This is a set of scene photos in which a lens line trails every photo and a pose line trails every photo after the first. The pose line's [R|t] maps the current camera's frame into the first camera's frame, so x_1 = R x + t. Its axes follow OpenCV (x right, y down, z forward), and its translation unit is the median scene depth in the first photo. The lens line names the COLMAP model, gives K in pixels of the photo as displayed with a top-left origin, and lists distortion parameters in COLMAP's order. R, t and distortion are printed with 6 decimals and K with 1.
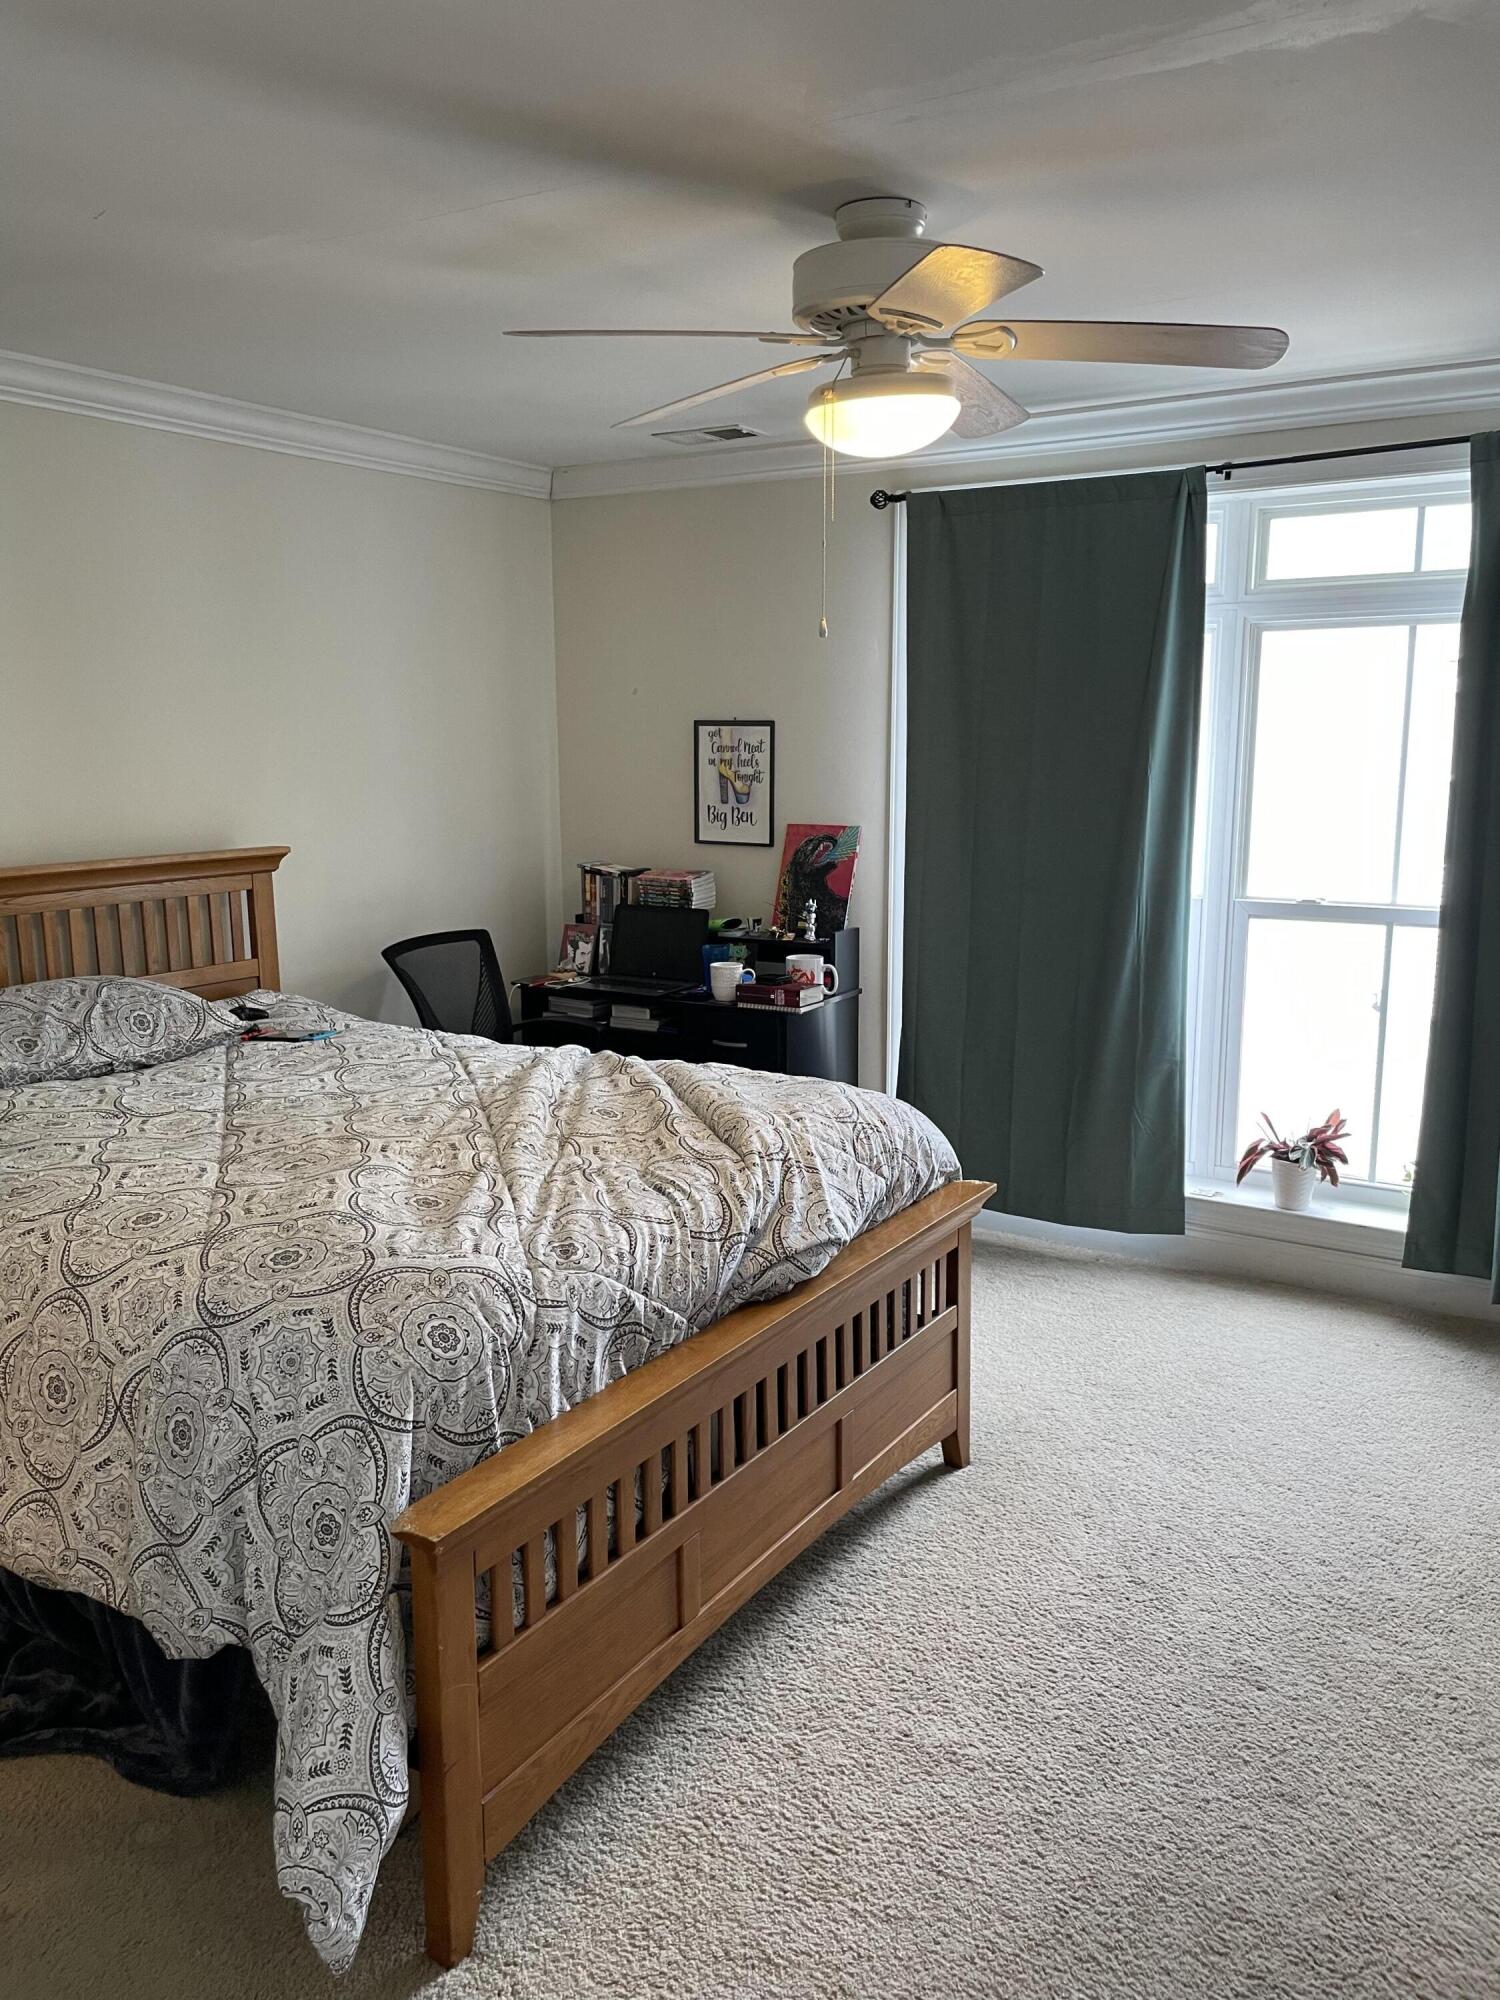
lens RADIAL K [[1526.2, 0, 749.6], [0, 1526.2, 1000.0], [0, 0, 1]] dist [0.069926, -0.088135]
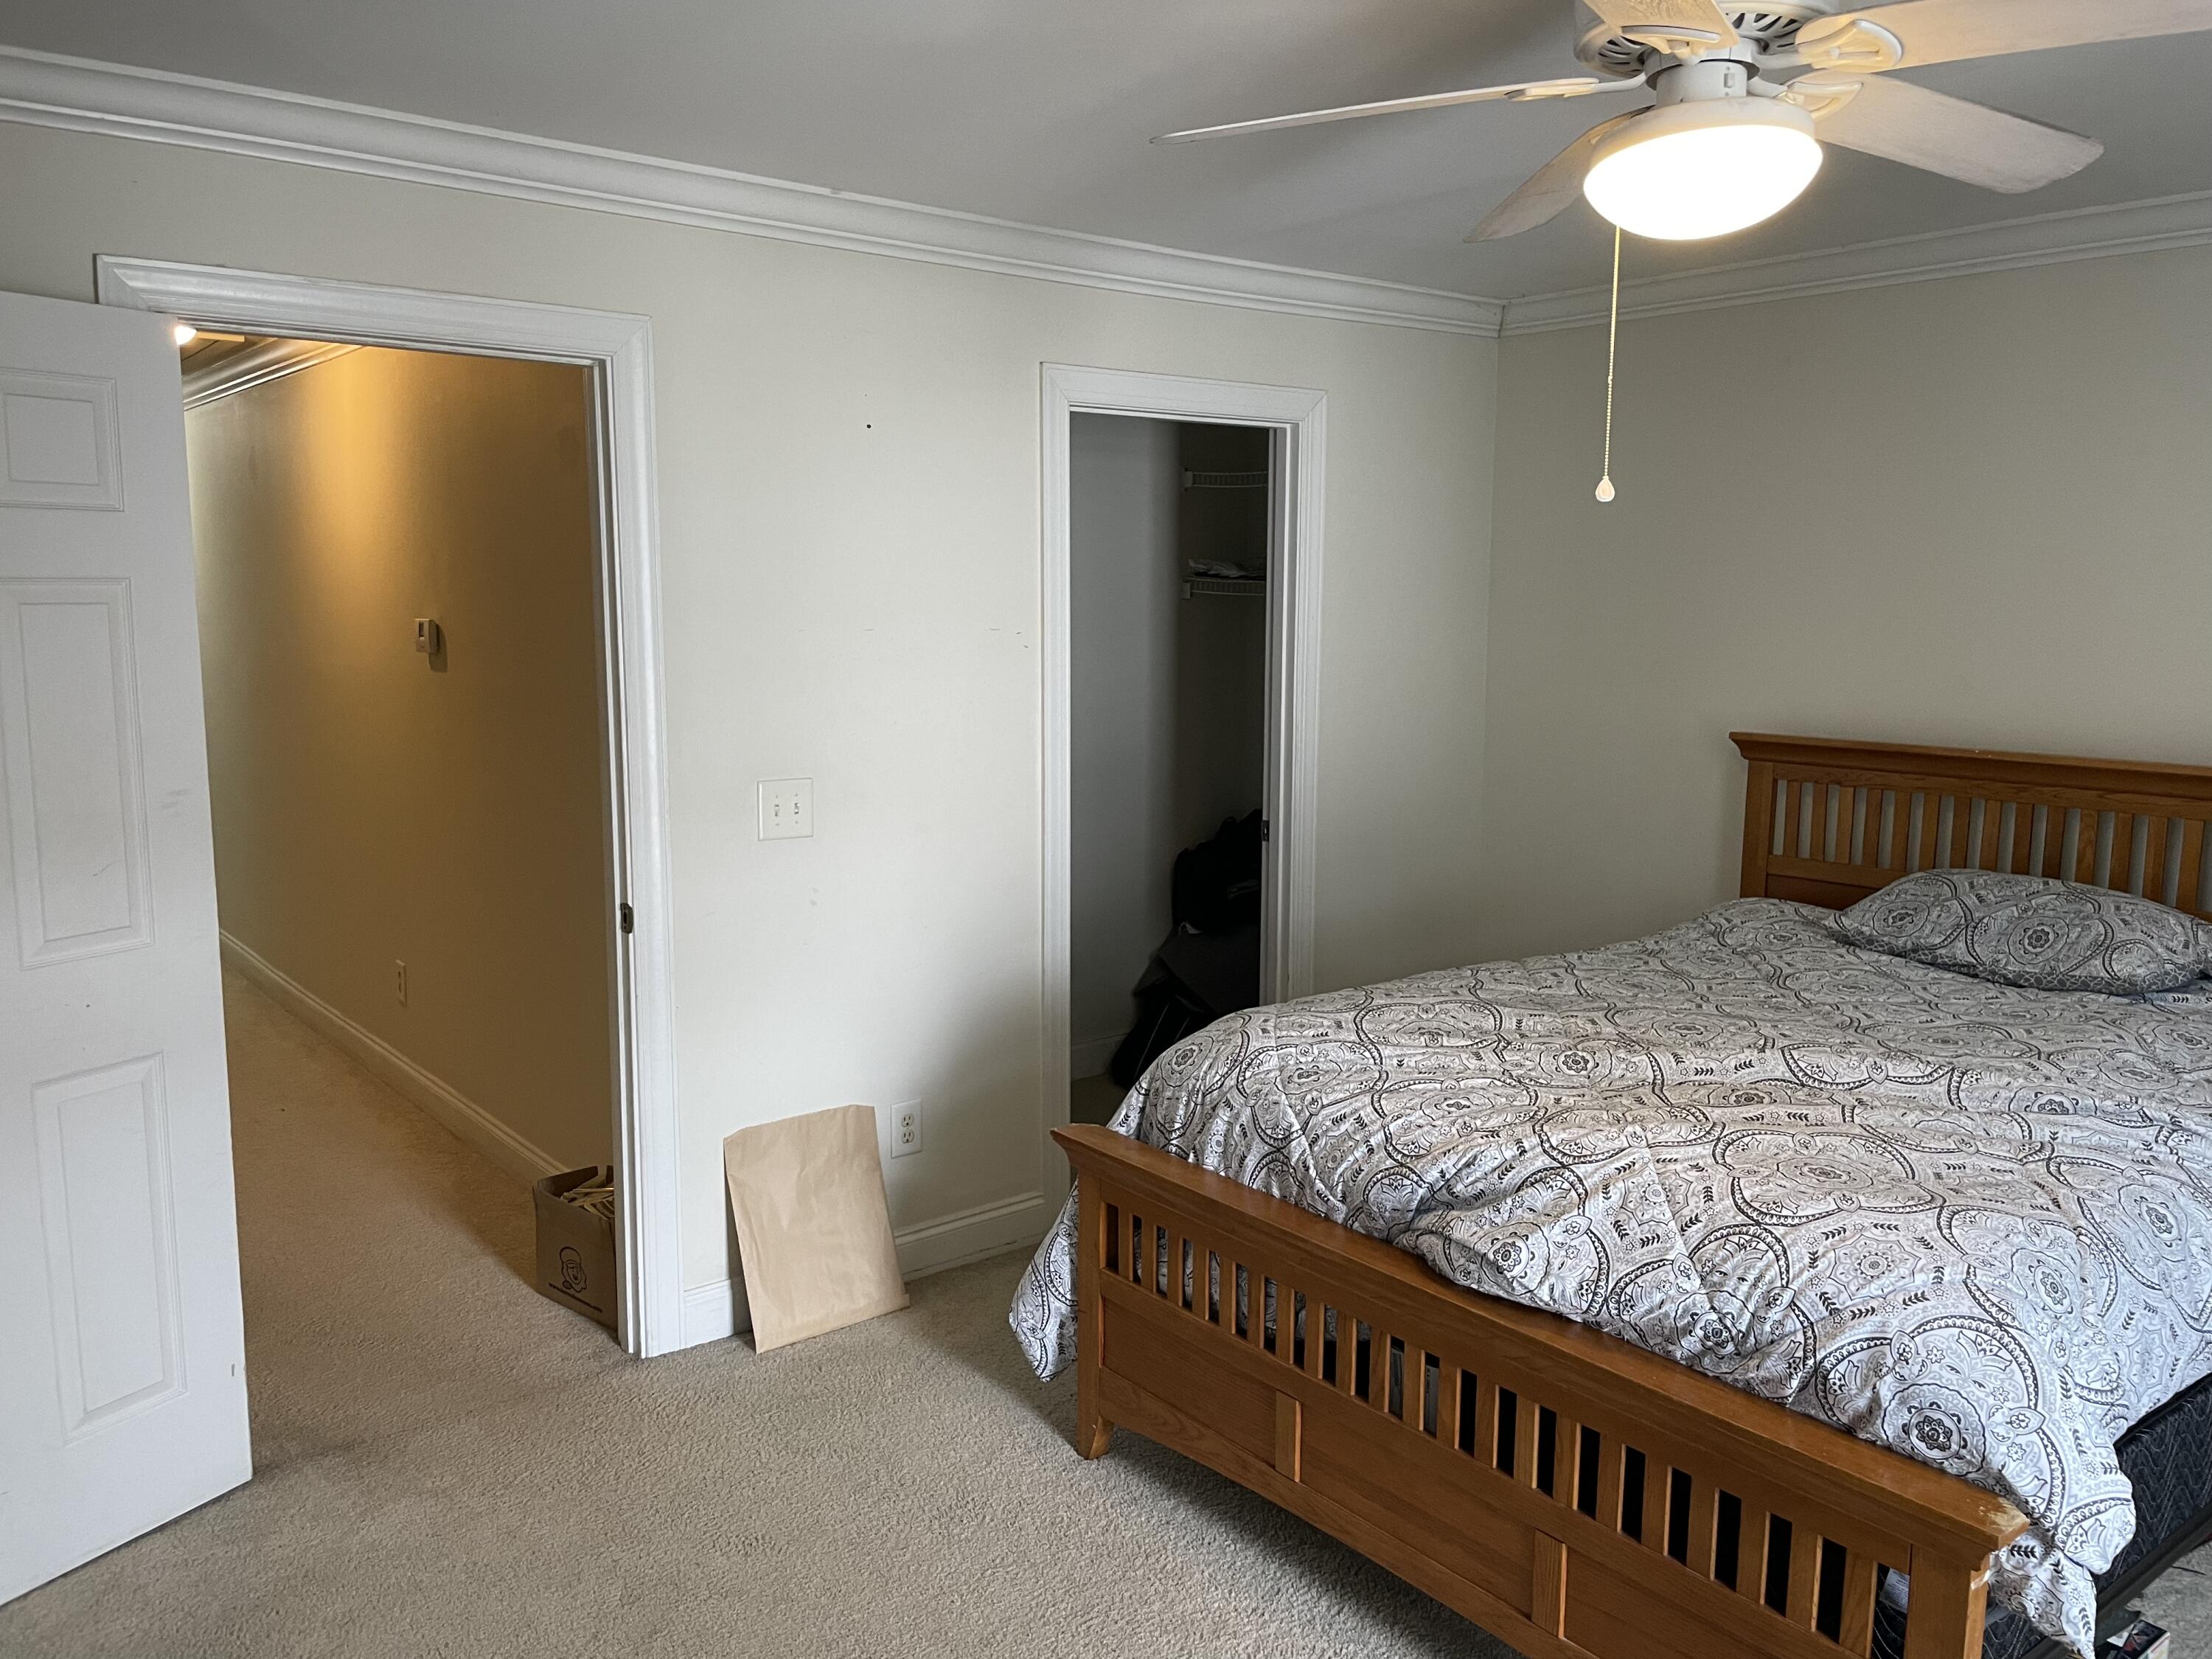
lens RADIAL K [[1688.0, 0, 1102.6], [0, 1688.0, 831.6], [0, 0, 1]] dist [0.069926, -0.088135]
pose [[-0.341528, 0.136730, -0.929873, 0.851938], [-0.171094, 0.963786, 0.204557, -0.188816], [0.924167, 0.228958, -0.305766, 0.973070]]
